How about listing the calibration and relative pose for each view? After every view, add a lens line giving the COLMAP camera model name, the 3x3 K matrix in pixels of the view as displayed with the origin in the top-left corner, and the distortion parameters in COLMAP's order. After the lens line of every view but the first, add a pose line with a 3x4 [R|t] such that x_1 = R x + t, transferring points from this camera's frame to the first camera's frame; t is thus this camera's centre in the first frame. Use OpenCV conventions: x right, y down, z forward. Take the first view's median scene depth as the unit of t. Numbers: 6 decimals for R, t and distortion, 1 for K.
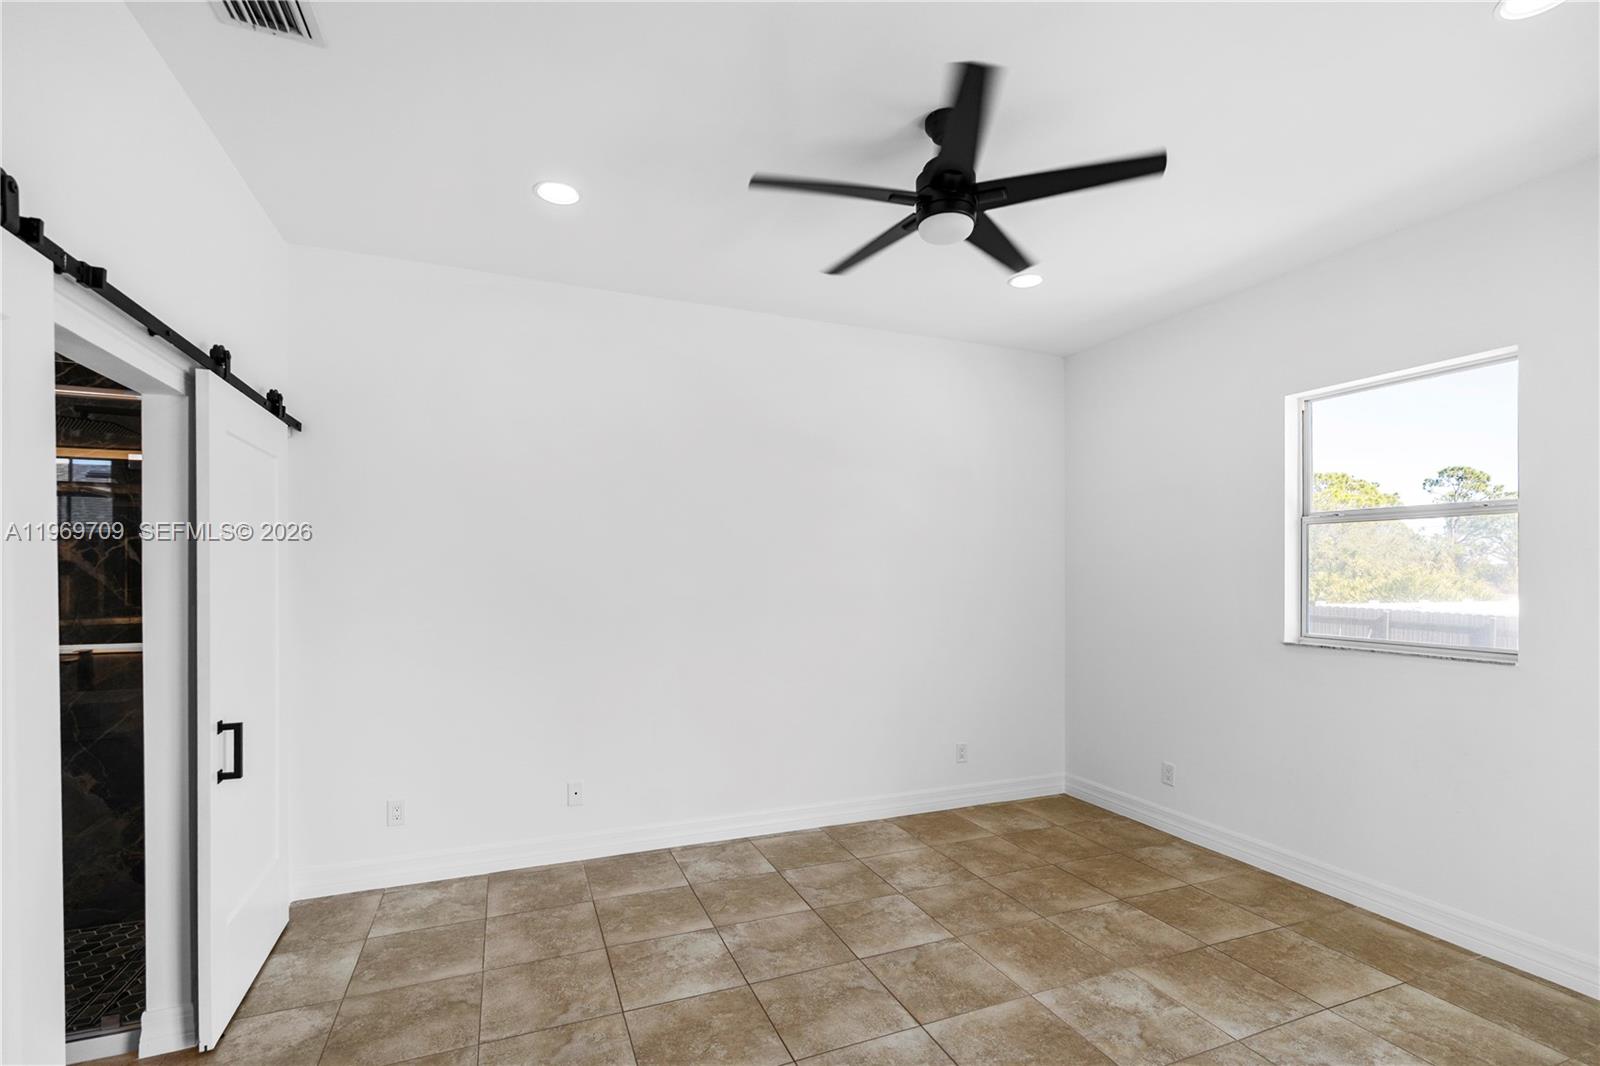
lens RADIAL K [[722.5, 0, 786.8], [0, 722.5, 561.7], [0, 0, 1]] dist [-0.004577, -0.001699]
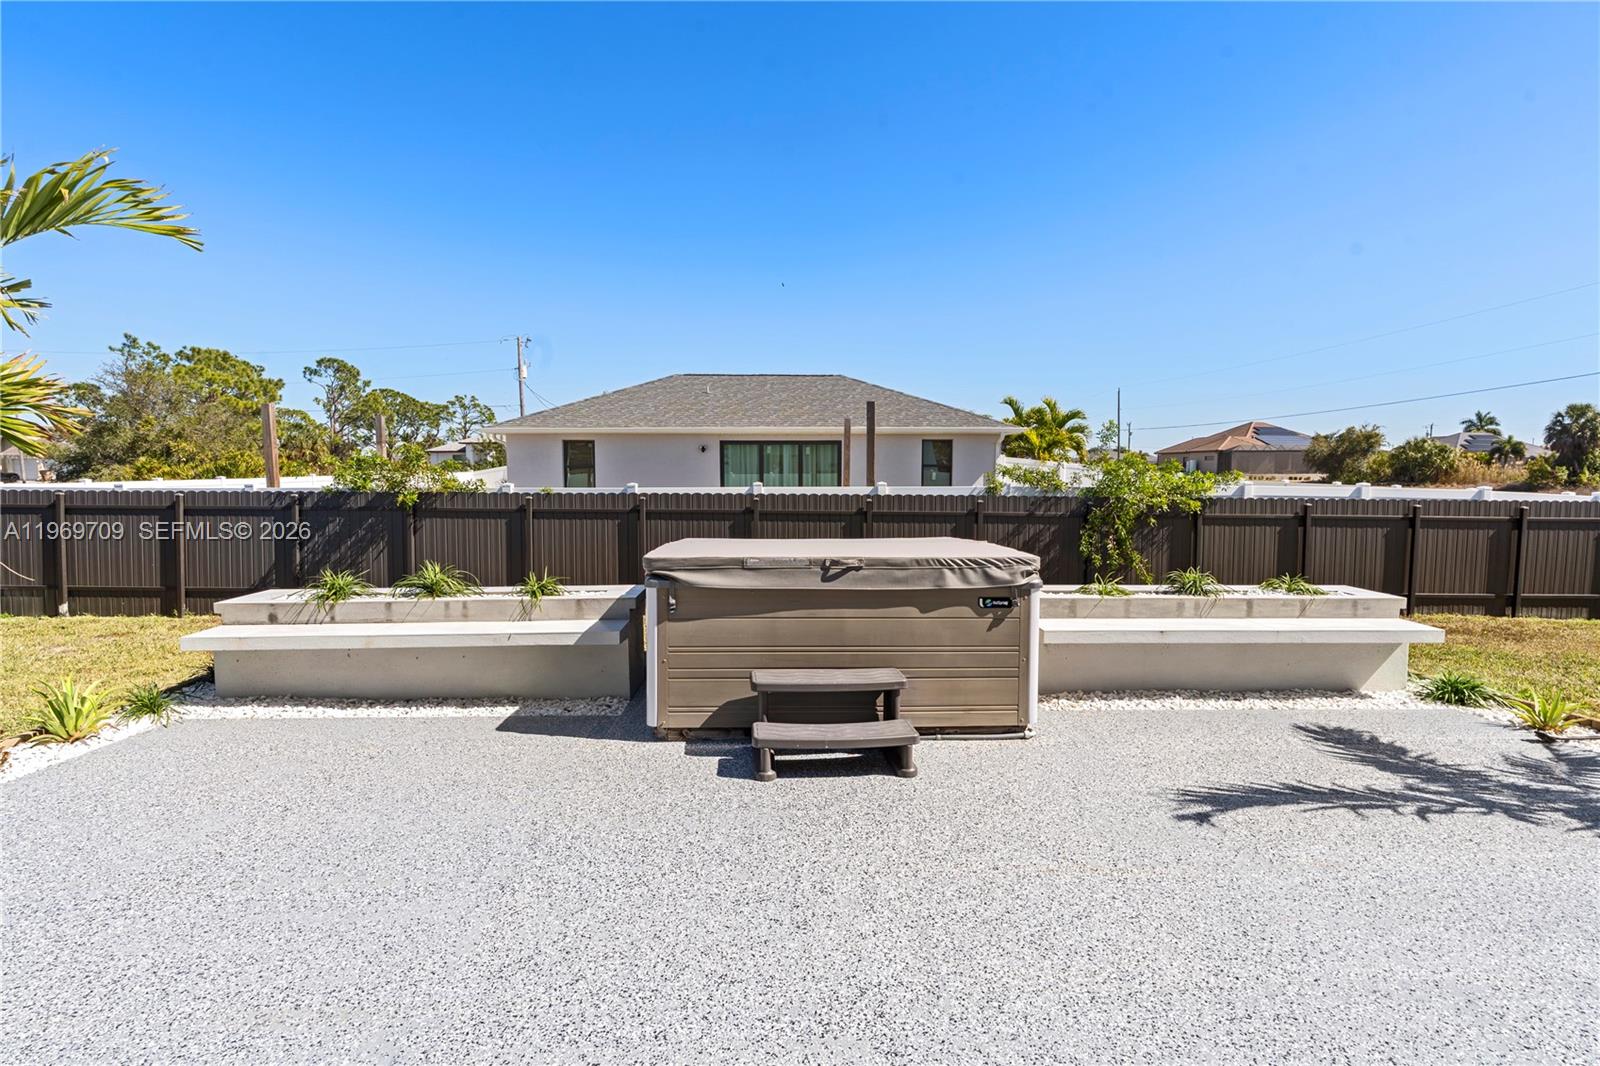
lens RADIAL K [[824.8, 0, 795.2], [0, 824.8, 531.0], [0, 0, 1]] dist [-0.002051, -0.000119]
pose [[0.309881, -0.082846, 0.947159, 1.143540], [-0.010086, 0.995854, 0.090405, 0.103951], [-0.950722, -0.037568, 0.307761, -0.232287]]
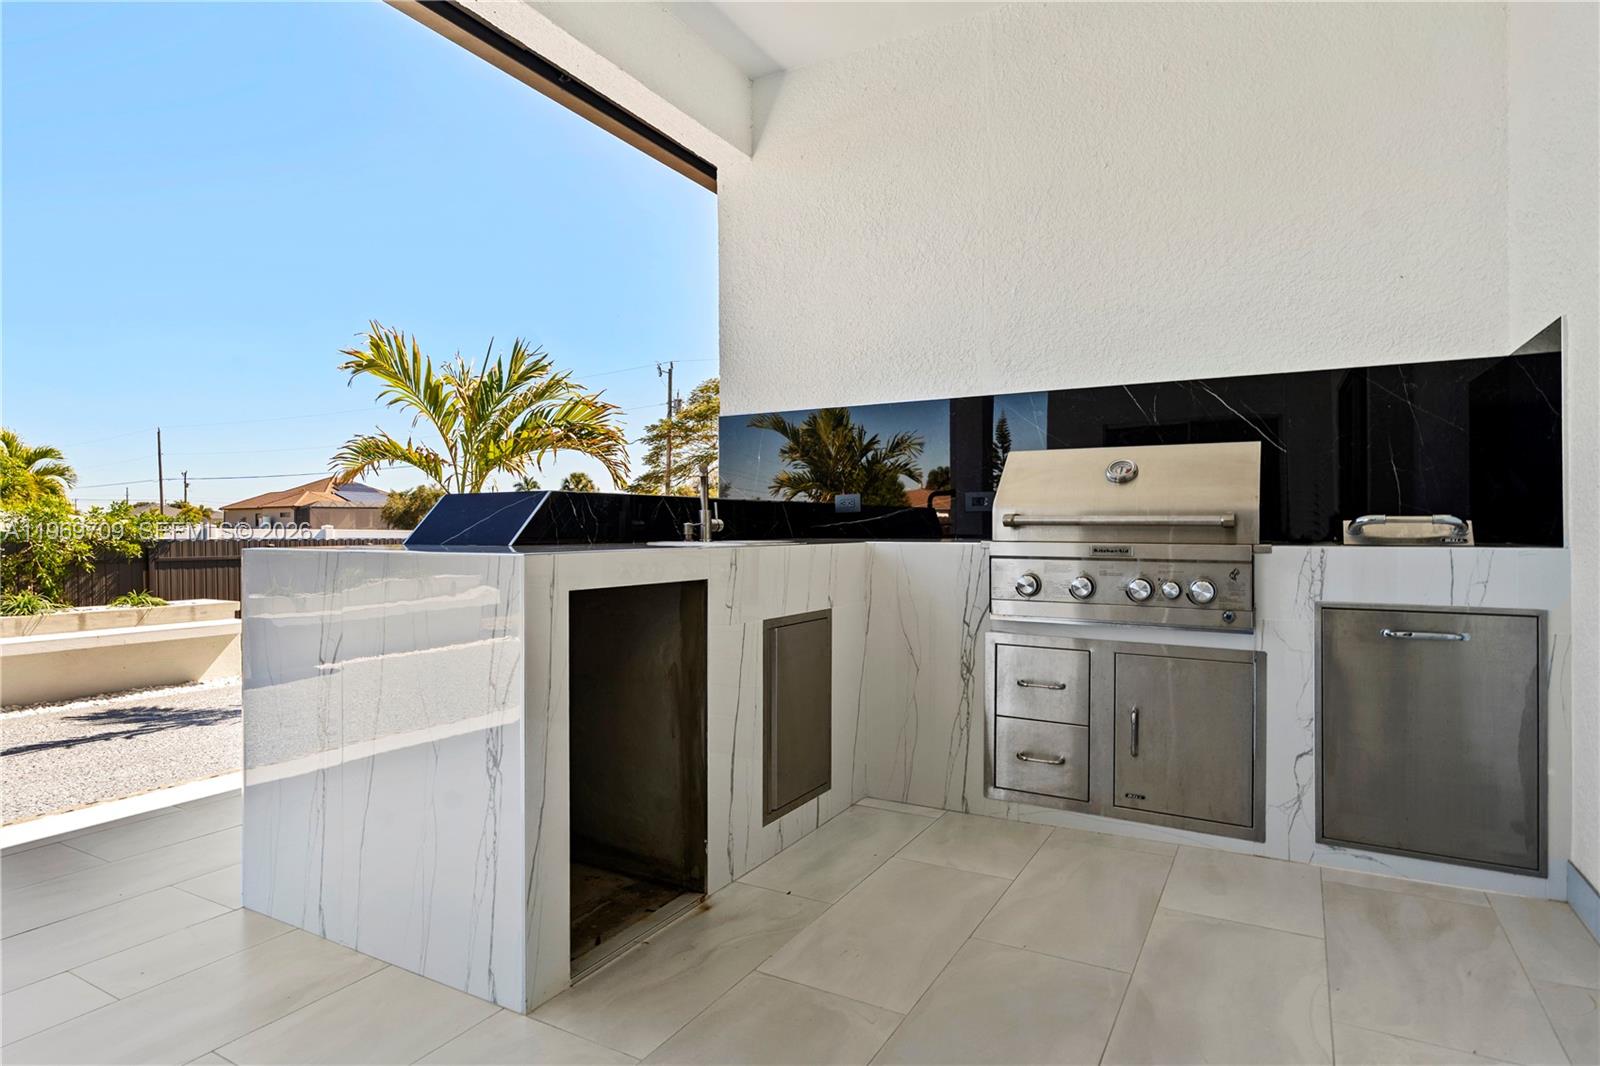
lens RADIAL K [[874.3, 0, 807.4], [0, 874.3, 530.2], [0, 0, 1]] dist [0.025977, 0.000849]
pose [[-0.626517, -0.013357, 0.779294, 0.543295], [-0.013197, 0.999892, 0.006529, 0.150336], [-0.779296, -0.006194, -0.626625, -0.548153]]
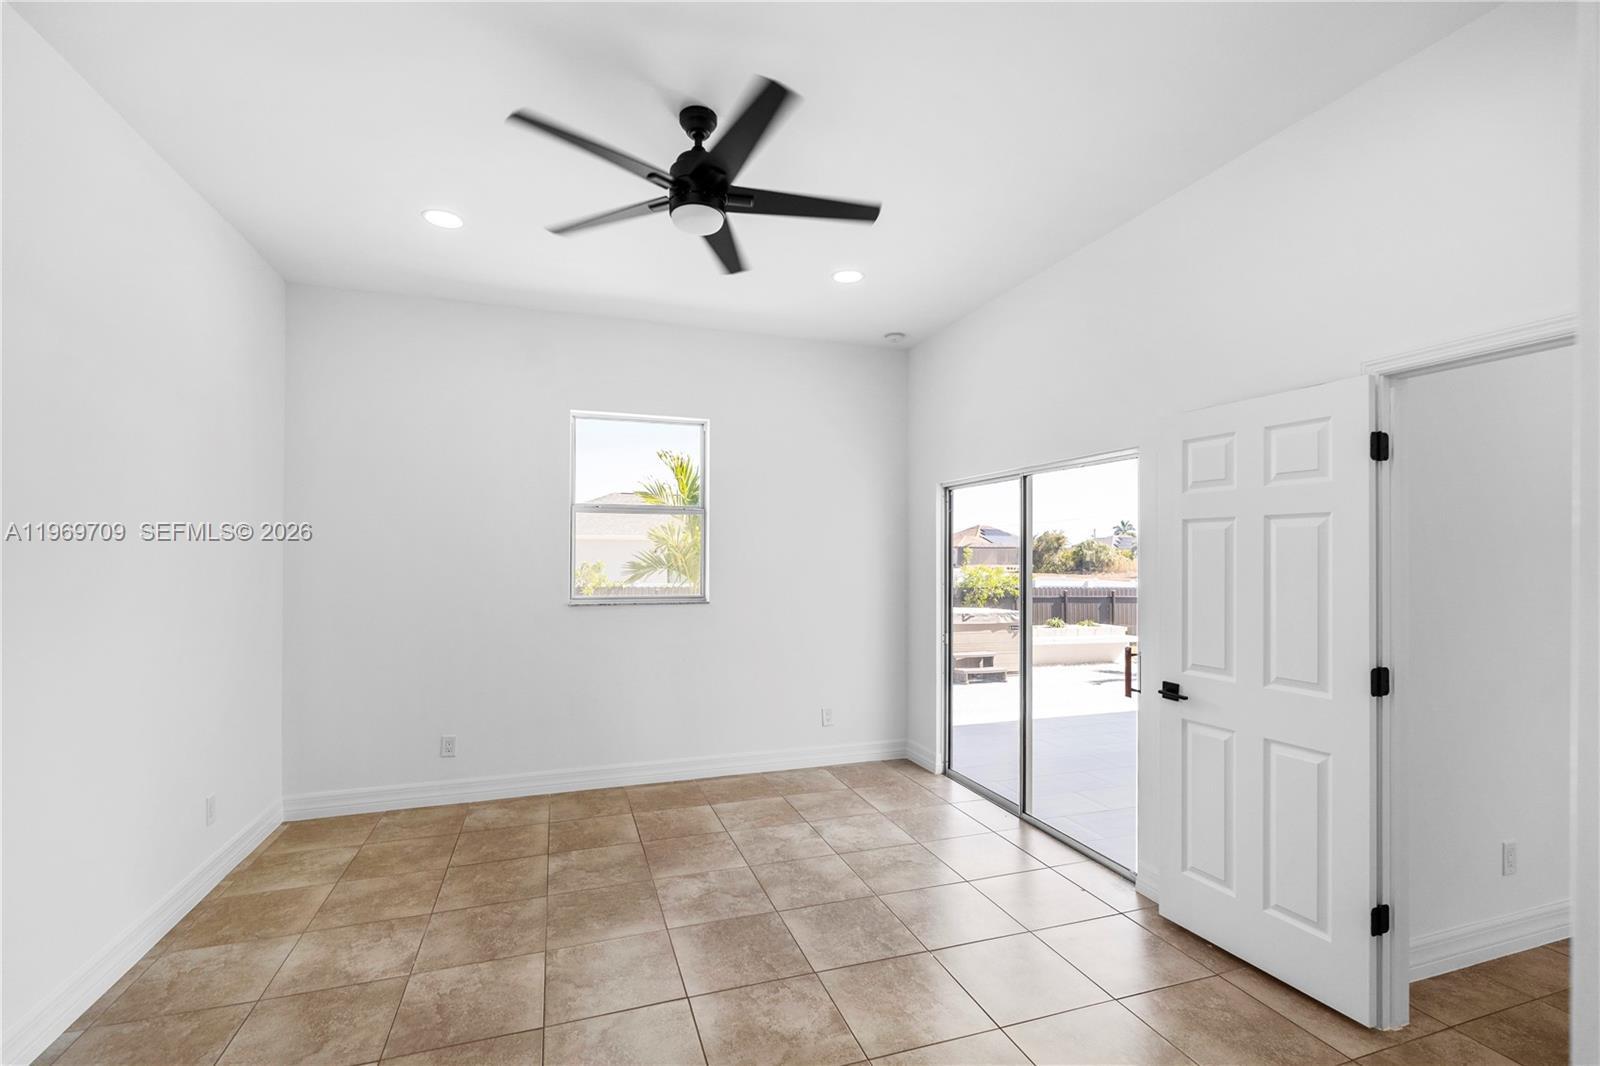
lens RADIAL K [[722.5, 0, 813.5], [0, 722.5, 543.5], [0, 0, 1]] dist [-0.004577, -0.001699]
pose [[0.030134, 0.010093, 0.999495, -0.554822], [-0.019538, 0.999764, -0.009506, 0.010875], [-0.999355, -0.019242, 0.030324, 0.544104]]
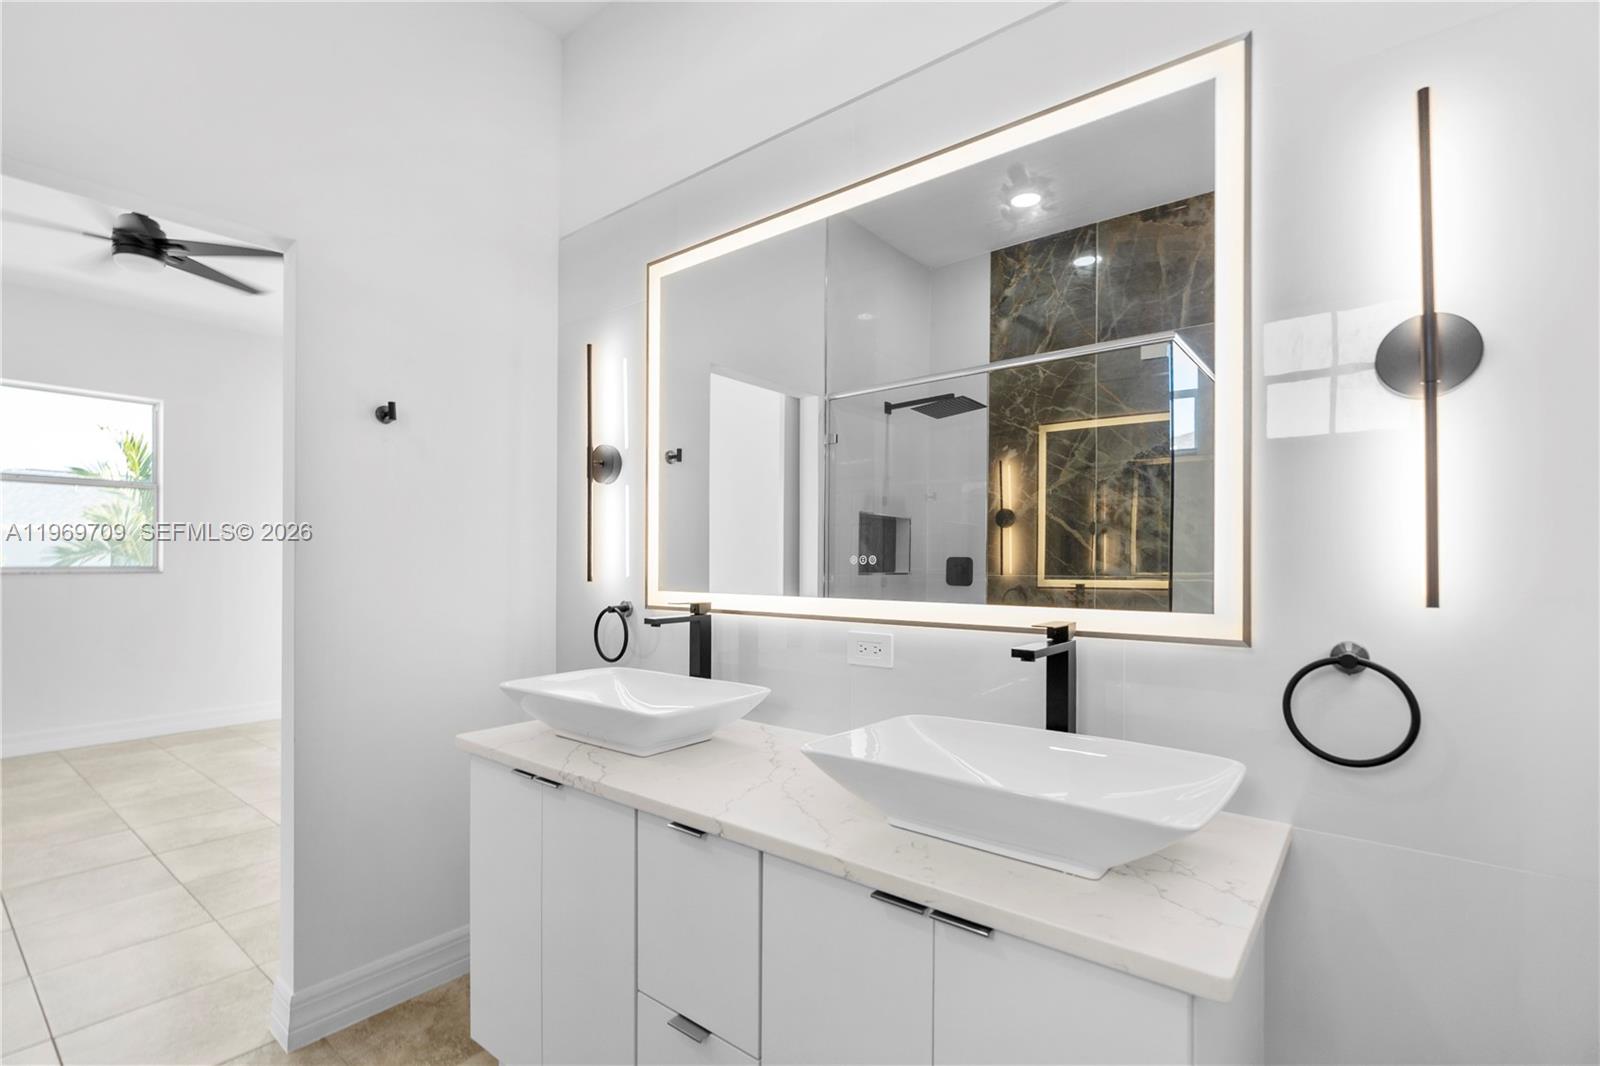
lens RADIAL K [[722.5, 0, 784.7], [0, 722.5, 546.1], [0, 0, 1]] dist [-0.004577, -0.001699]
pose [[-0.500097, 0.002362, 0.865966, -1.105240], [-0.015637, 0.999809, -0.011758, 0.060316], [-0.865828, -0.019421, -0.499965, 0.414650]]
